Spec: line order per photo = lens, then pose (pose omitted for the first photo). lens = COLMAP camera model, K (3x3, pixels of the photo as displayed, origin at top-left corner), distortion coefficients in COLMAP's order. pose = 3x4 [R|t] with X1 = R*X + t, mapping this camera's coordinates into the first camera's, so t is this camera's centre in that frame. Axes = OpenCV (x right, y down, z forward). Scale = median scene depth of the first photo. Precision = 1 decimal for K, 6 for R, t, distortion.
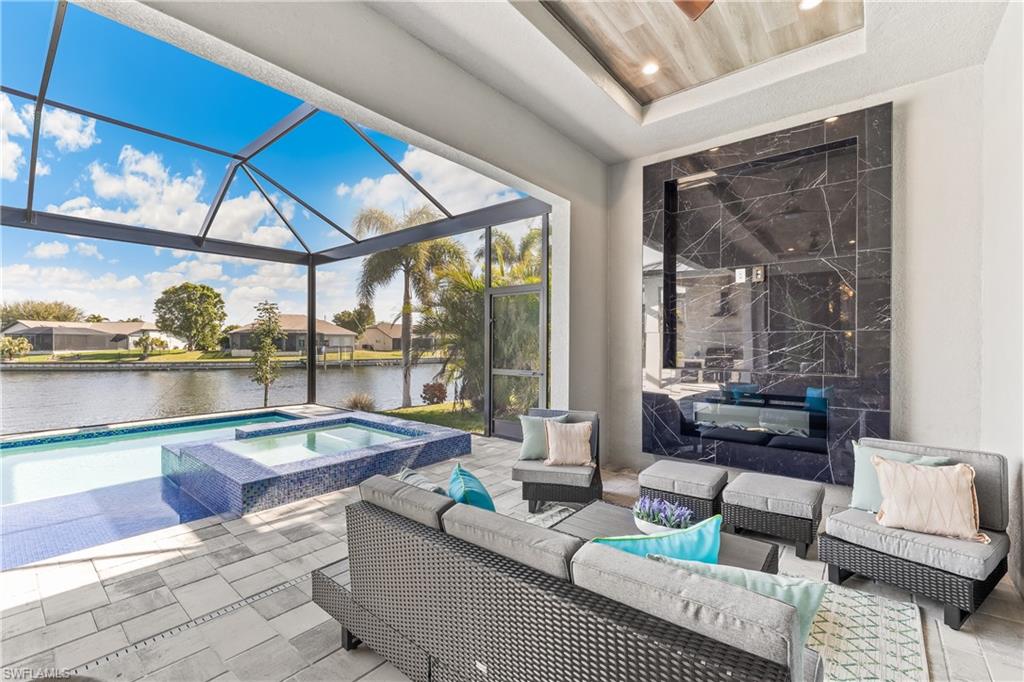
lens RADIAL K [[435.5, 0, 512.0], [0, 435.5, 341.0], [0, 0, 1]] dist [-0.000772, -0.000099]
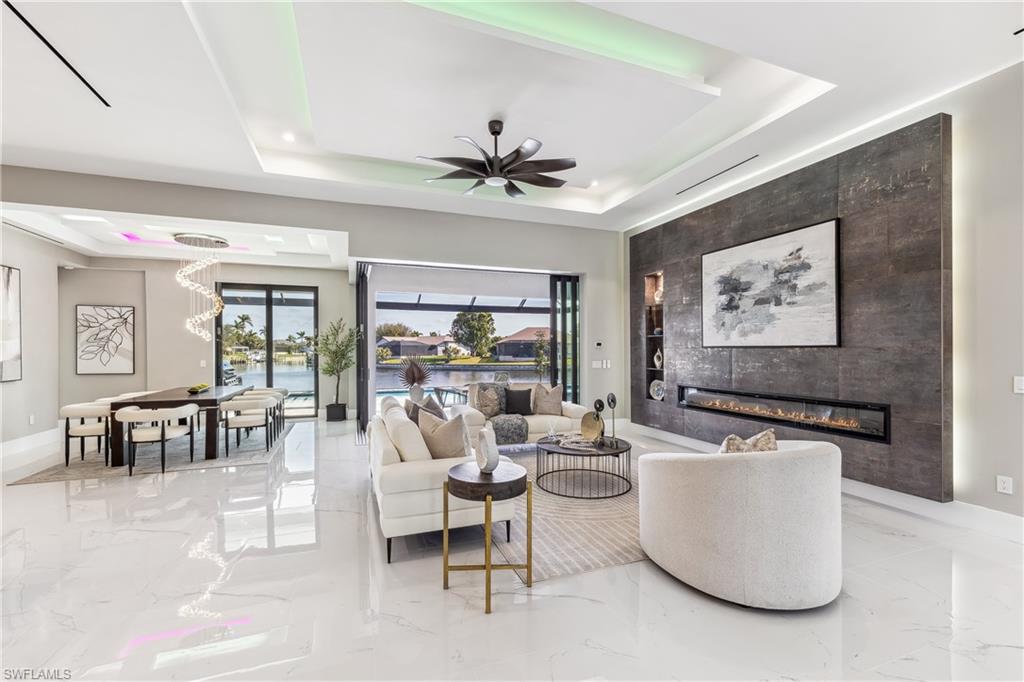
lens RADIAL K [[434.3, 0, 510.3], [0, 434.3, 347.0], [0, 0, 1]] dist [-0.001803, -0.000213]
pose [[0.864164, -0.007151, -0.503159, 0.053509], [0.006466, 0.999974, -0.003107, -0.002975], [0.503168, -0.000568, 0.864188, -0.135684]]
